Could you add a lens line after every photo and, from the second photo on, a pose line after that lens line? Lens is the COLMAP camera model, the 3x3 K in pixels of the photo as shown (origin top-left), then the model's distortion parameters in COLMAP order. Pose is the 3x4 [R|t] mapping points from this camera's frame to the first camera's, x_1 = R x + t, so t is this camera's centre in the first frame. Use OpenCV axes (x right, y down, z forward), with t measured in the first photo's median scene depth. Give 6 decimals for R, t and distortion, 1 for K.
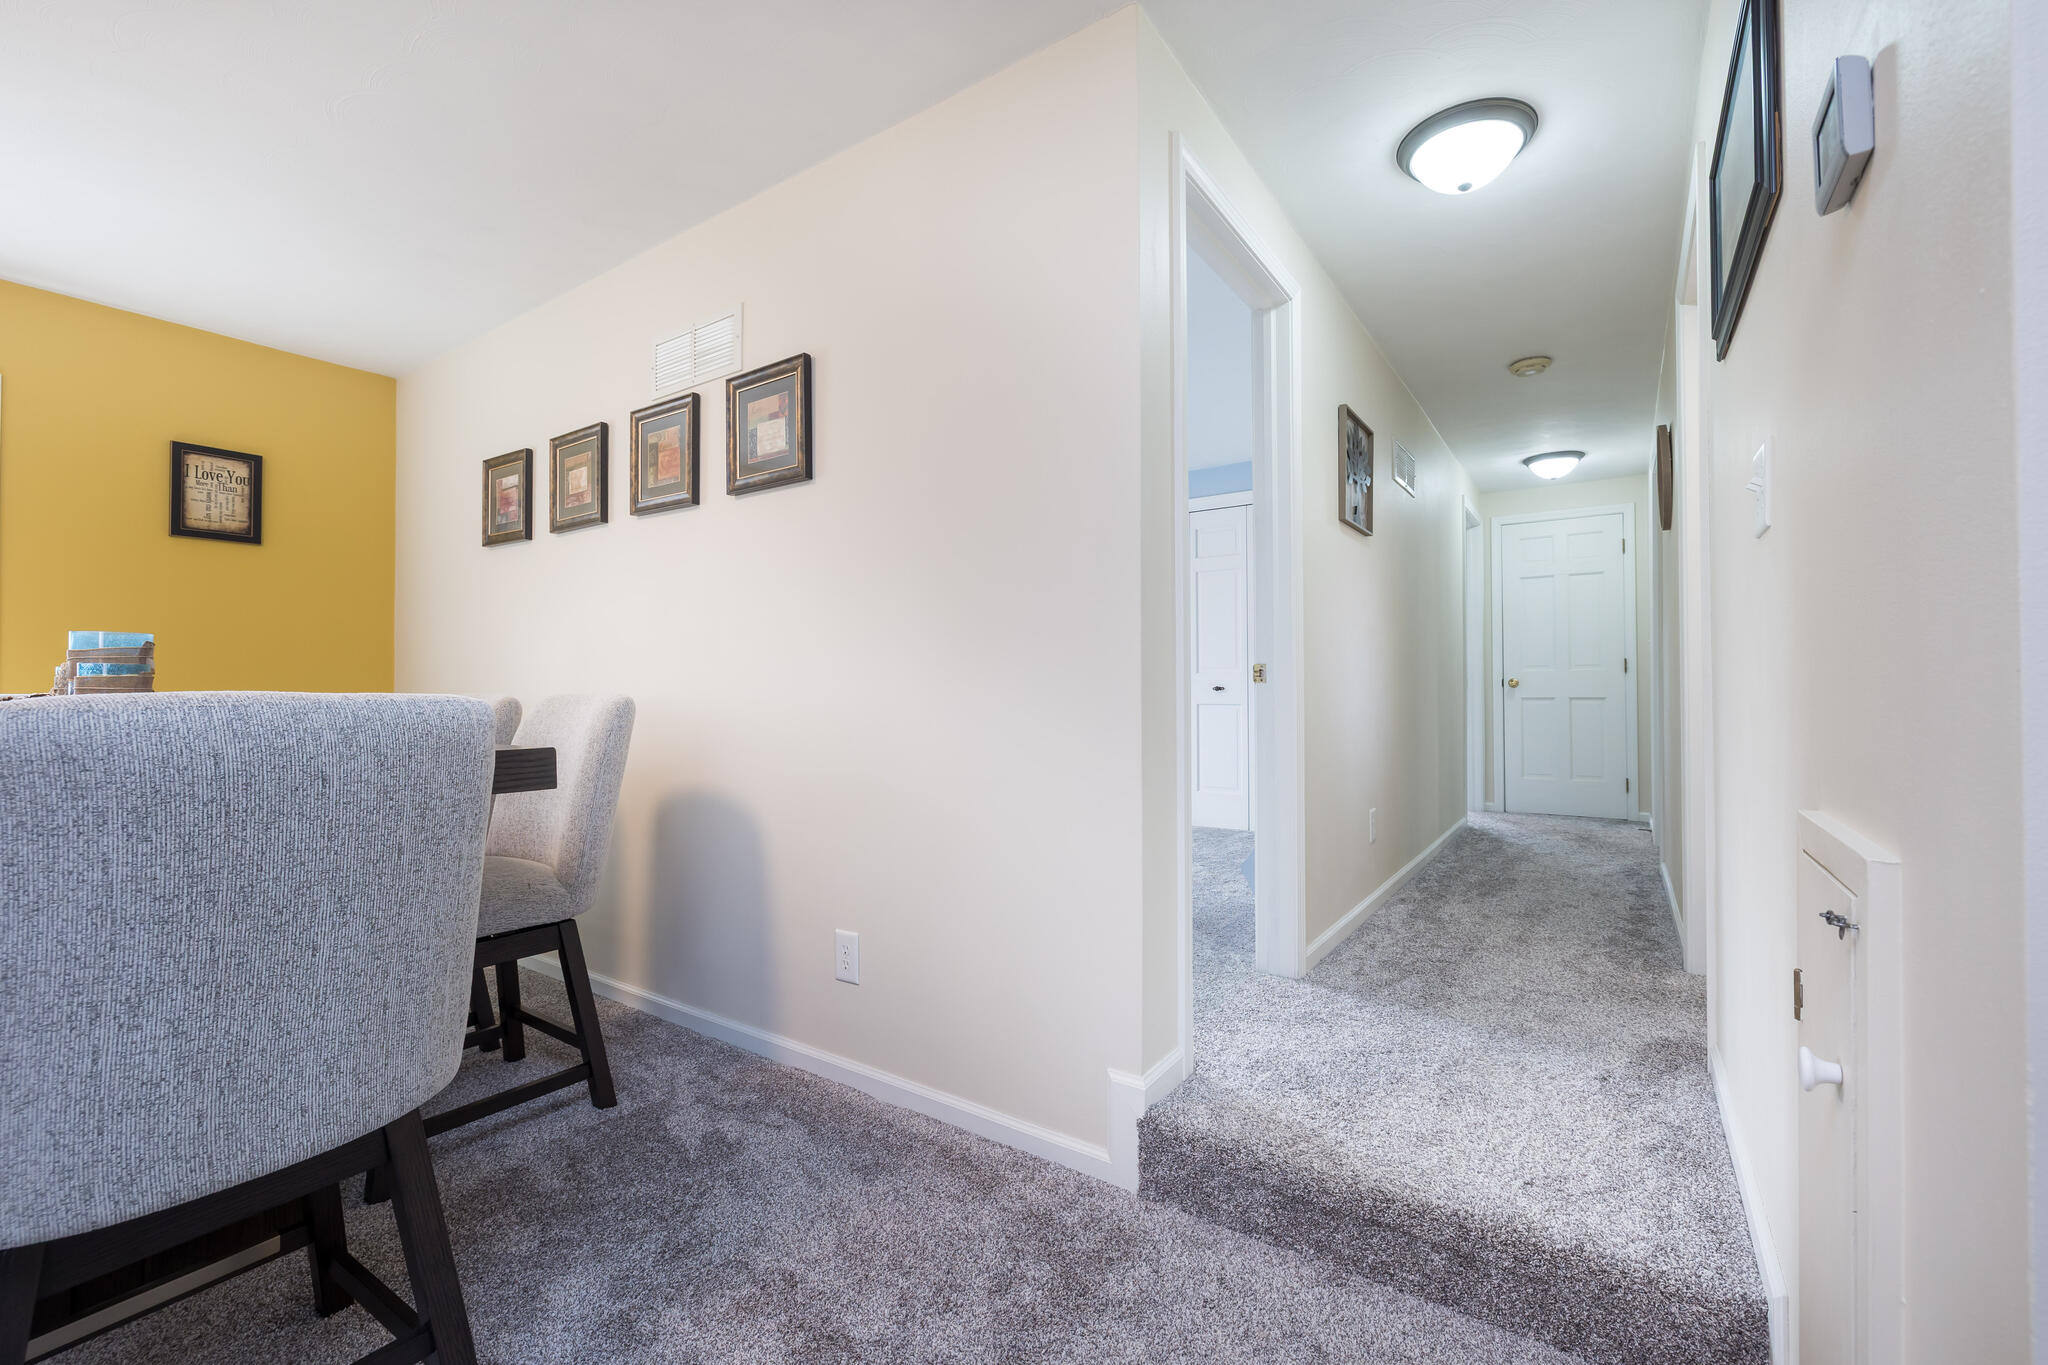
lens RADIAL K [[864.2, 0, 1030.7], [0, 864.2, 679.3], [0, 0, 1]] dist [-0.000240, 0.000163]
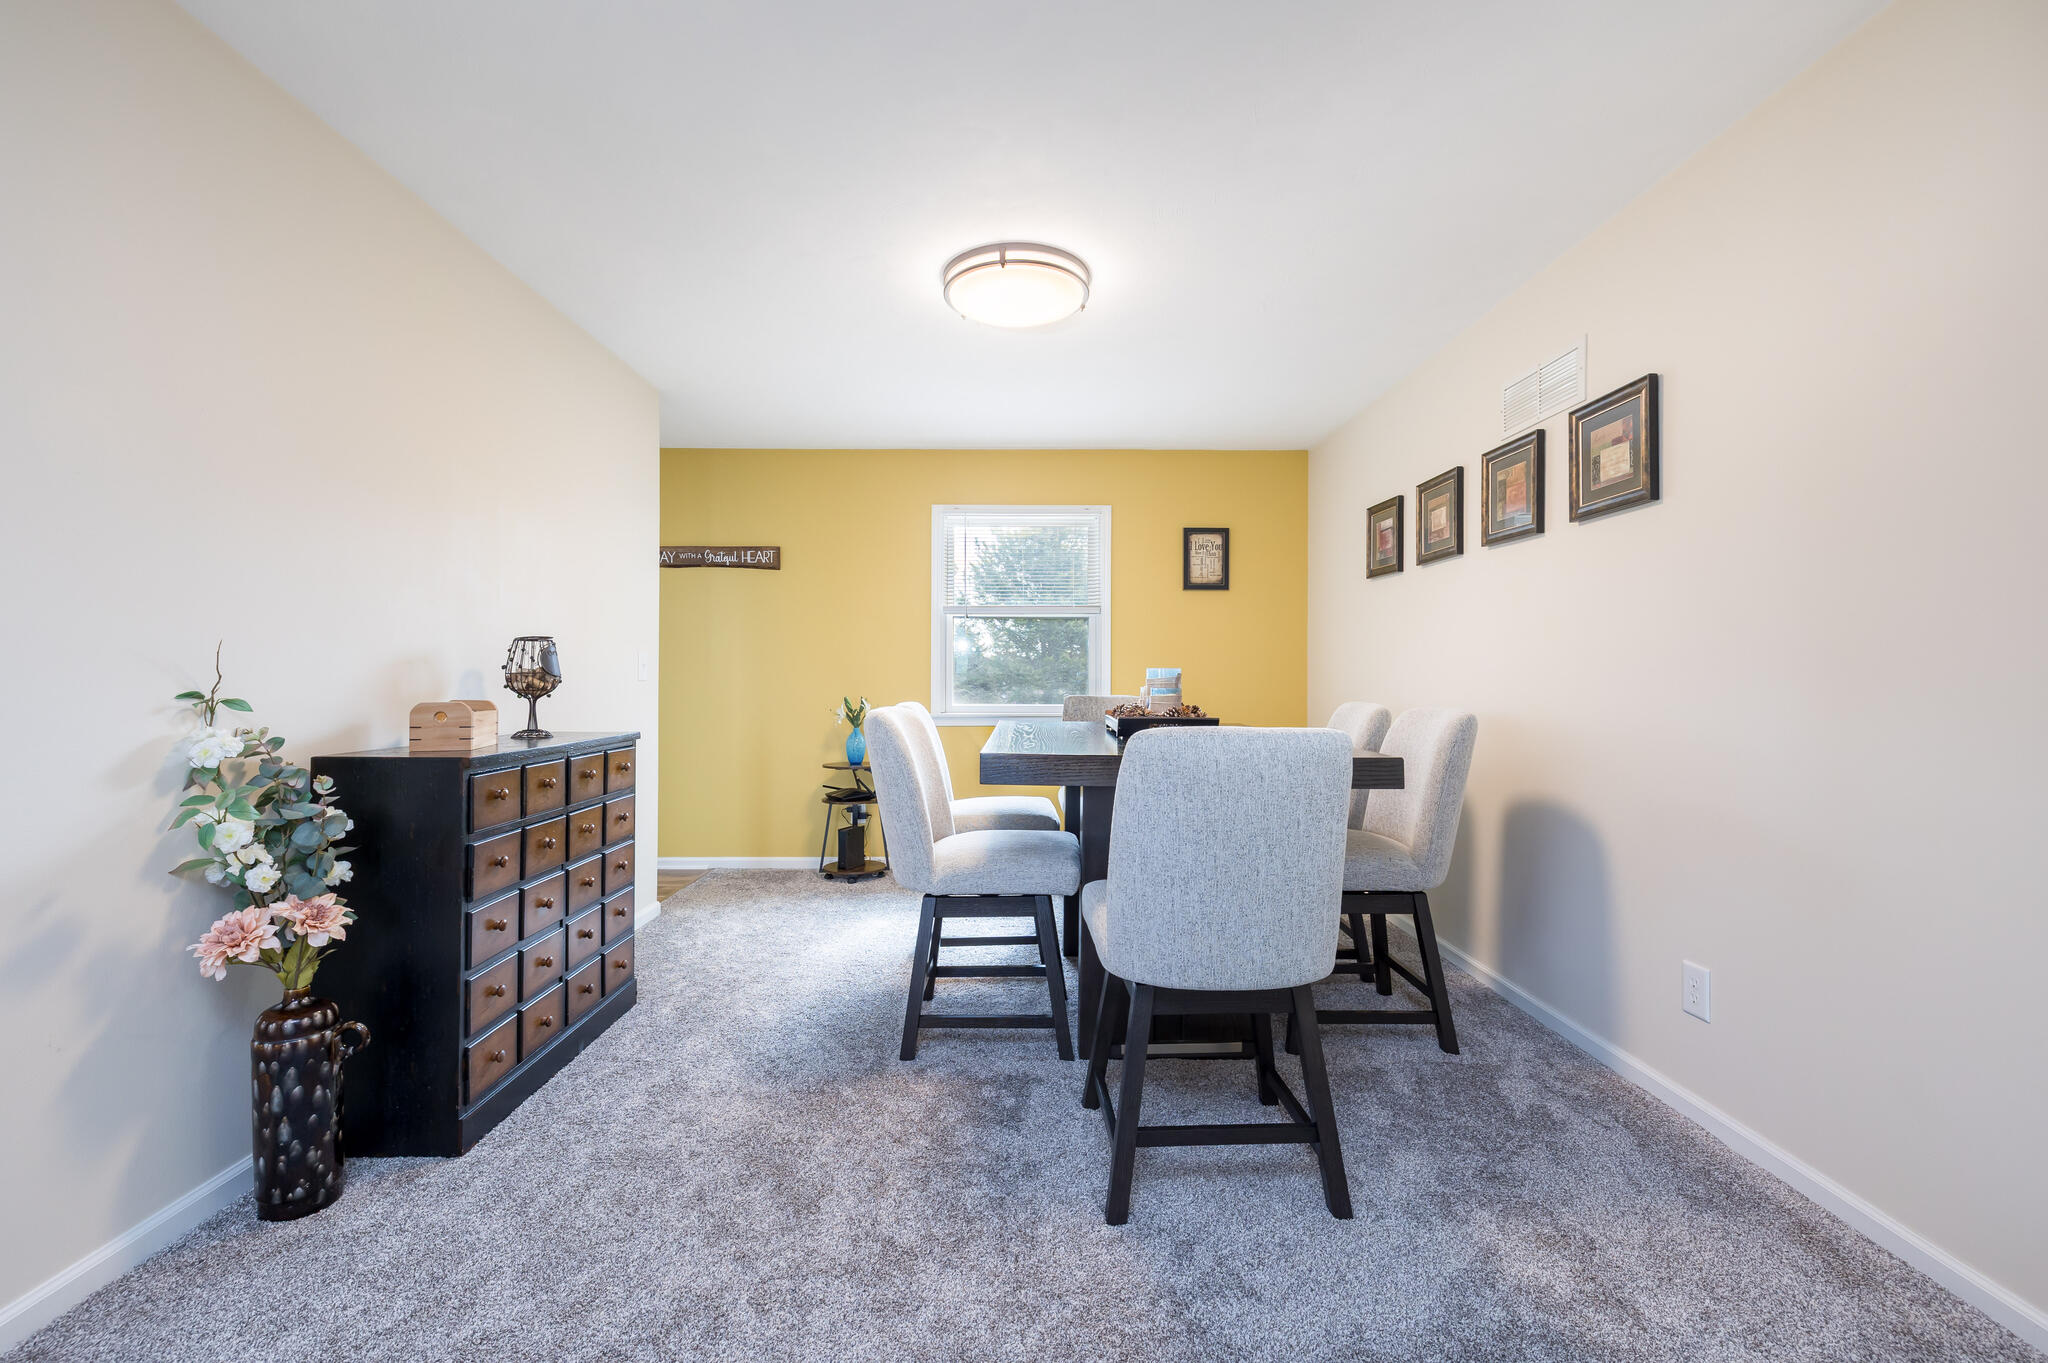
lens RADIAL K [[864.2, 0, 1030.7], [0, 864.2, 678.3], [0, 0, 1]] dist [-0.000240, 0.000163]
pose [[0.581489, 0.006631, -0.813528, 0.134978], [0.005183, 0.999916, 0.011856, -0.043051], [0.813538, -0.011111, 0.581405, -0.160977]]
